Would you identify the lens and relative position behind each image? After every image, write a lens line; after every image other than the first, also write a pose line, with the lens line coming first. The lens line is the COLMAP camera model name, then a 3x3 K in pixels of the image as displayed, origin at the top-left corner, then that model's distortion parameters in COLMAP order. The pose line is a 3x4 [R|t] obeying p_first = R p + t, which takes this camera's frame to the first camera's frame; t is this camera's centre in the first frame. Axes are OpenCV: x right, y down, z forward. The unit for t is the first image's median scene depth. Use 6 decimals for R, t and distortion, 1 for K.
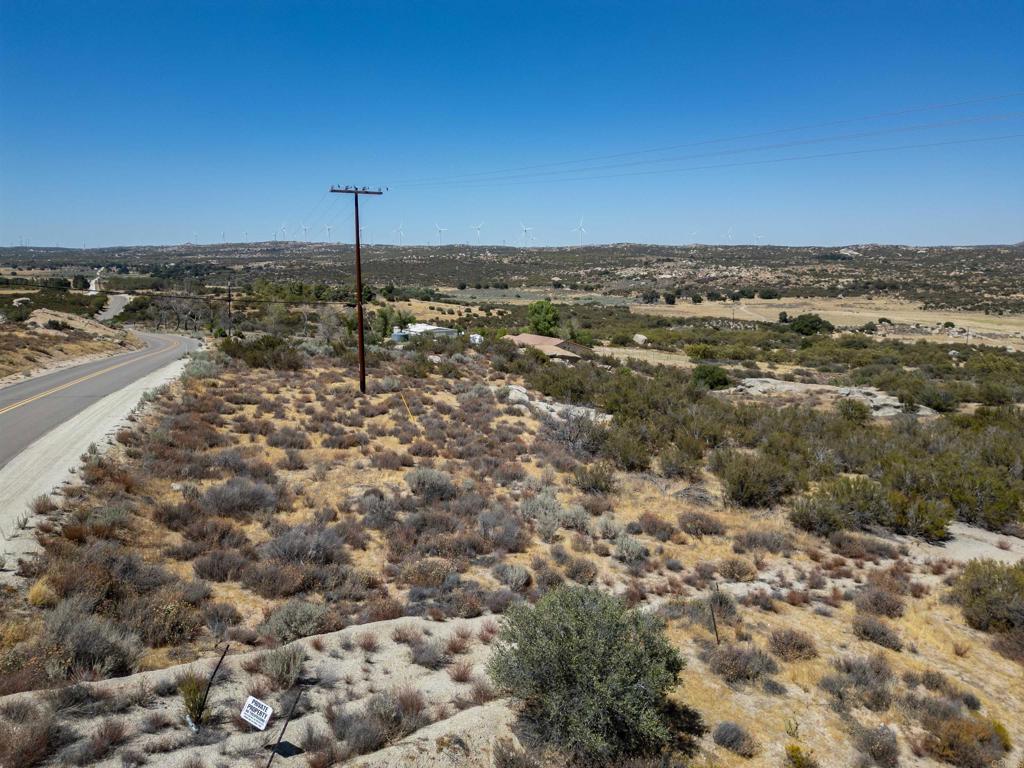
lens RADIAL K [[719.7, 0, 509.3], [0, 719.7, 385.5], [0, 0, 1]] dist [0.067873, -0.069321]
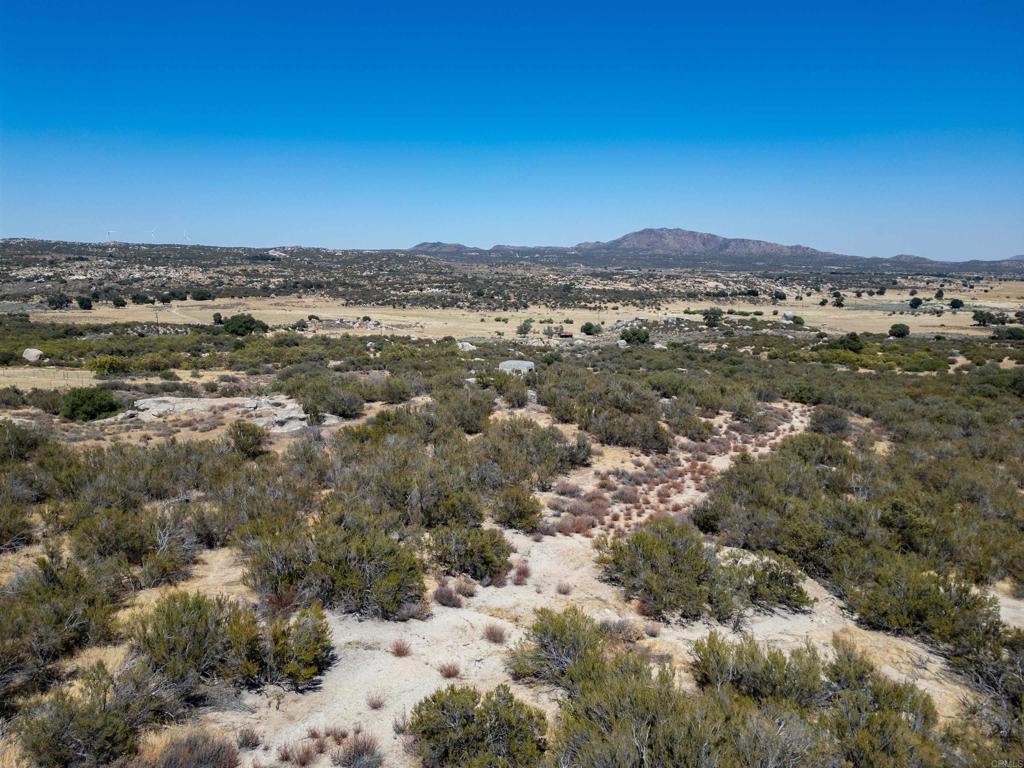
lens RADIAL K [[719.7, 0, 509.3], [0, 719.7, 385.5], [0, 0, 1]] dist [0.067873, -0.069321]
pose [[0.742918, -0.112174, 0.659917, 0.070328], [0.112831, 0.992738, 0.041725, -0.008841], [-0.659805, 0.043461, 0.750179, 0.087973]]
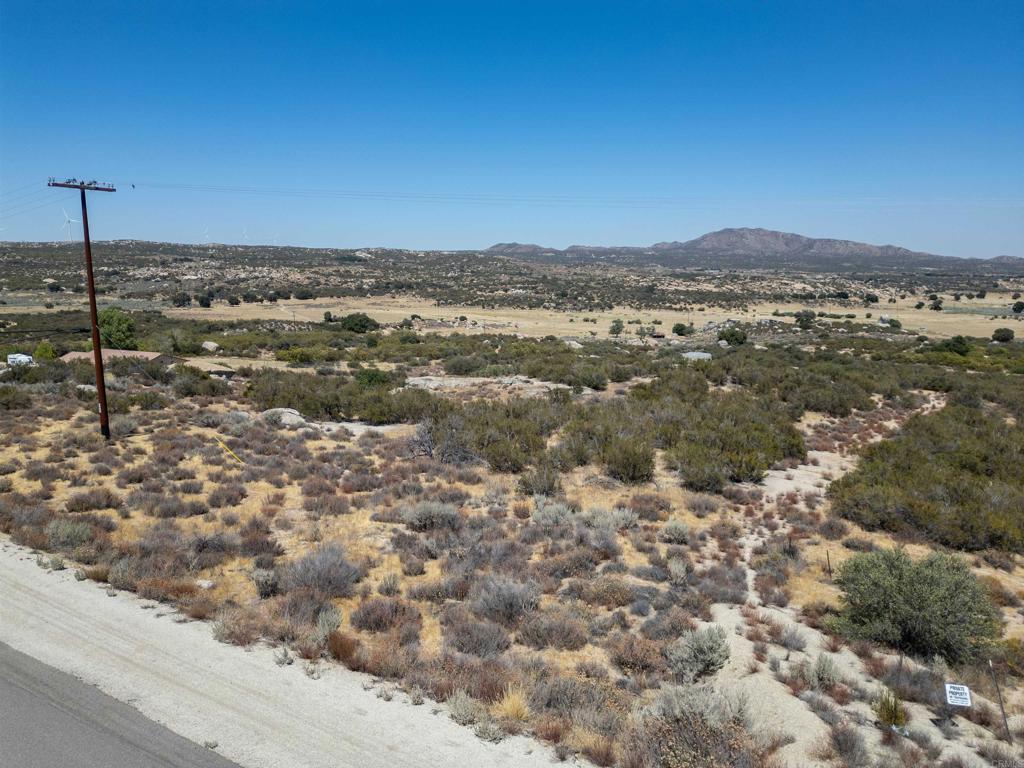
lens RADIAL K [[719.7, 0, 509.3], [0, 719.7, 385.5], [0, 0, 1]] dist [0.067873, -0.069321]
pose [[0.805795, -0.097458, 0.584120, -0.120955], [0.097757, 0.994724, 0.031109, -0.011948], [-0.584070, 0.032034, 0.811071, 0.034727]]
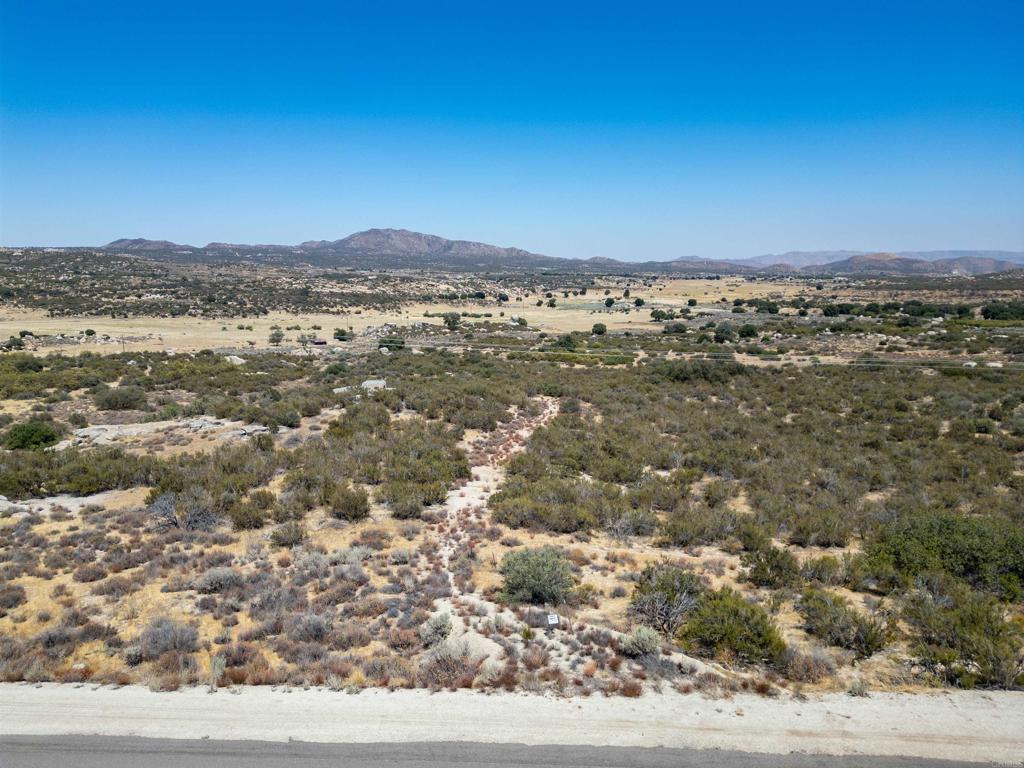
lens RADIAL K [[718.3, 0, 509.1], [0, 718.3, 385.8], [0, 0, 1]] dist [0.084054, -0.095173]
pose [[0.452640, -0.151929, 0.878655, -0.199554], [0.151609, 0.984143, 0.092068, -0.049824], [-0.878710, 0.091539, 0.468496, -0.012547]]
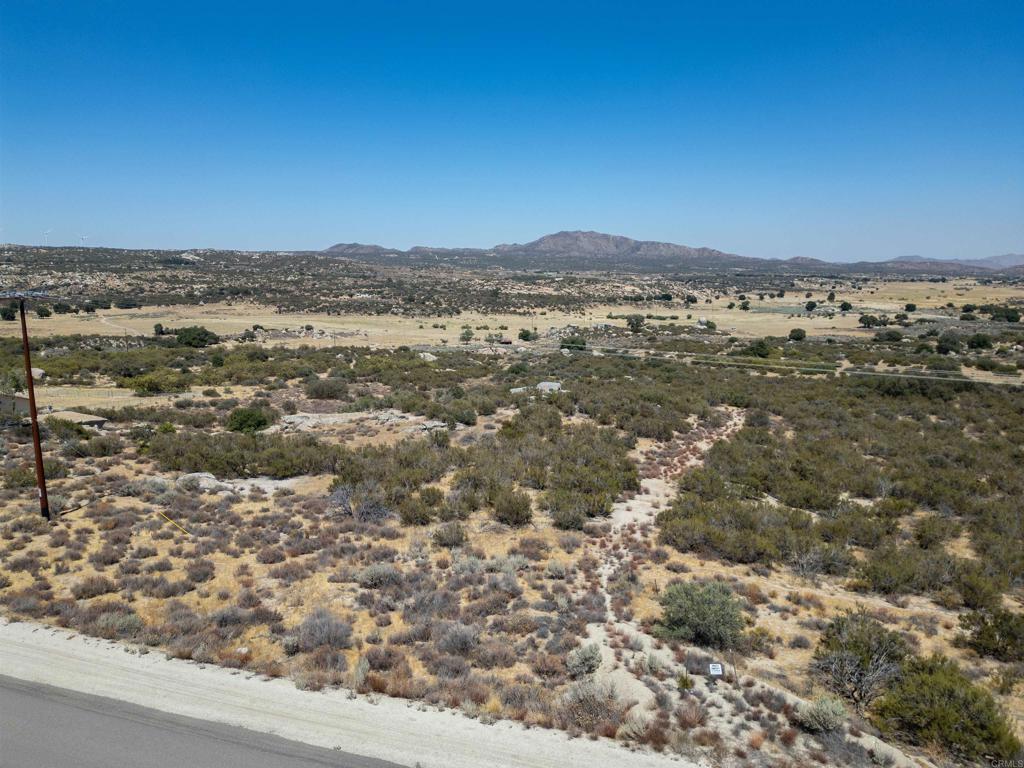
lens RADIAL K [[719.7, 0, 509.3], [0, 719.7, 385.5], [0, 0, 1]] dist [0.067873, -0.069321]
pose [[0.662068, -0.126113, 0.738757, -0.182608], [0.127978, 0.990286, 0.054360, -0.050136], [-0.738436, 0.058554, 0.671777, -0.009084]]
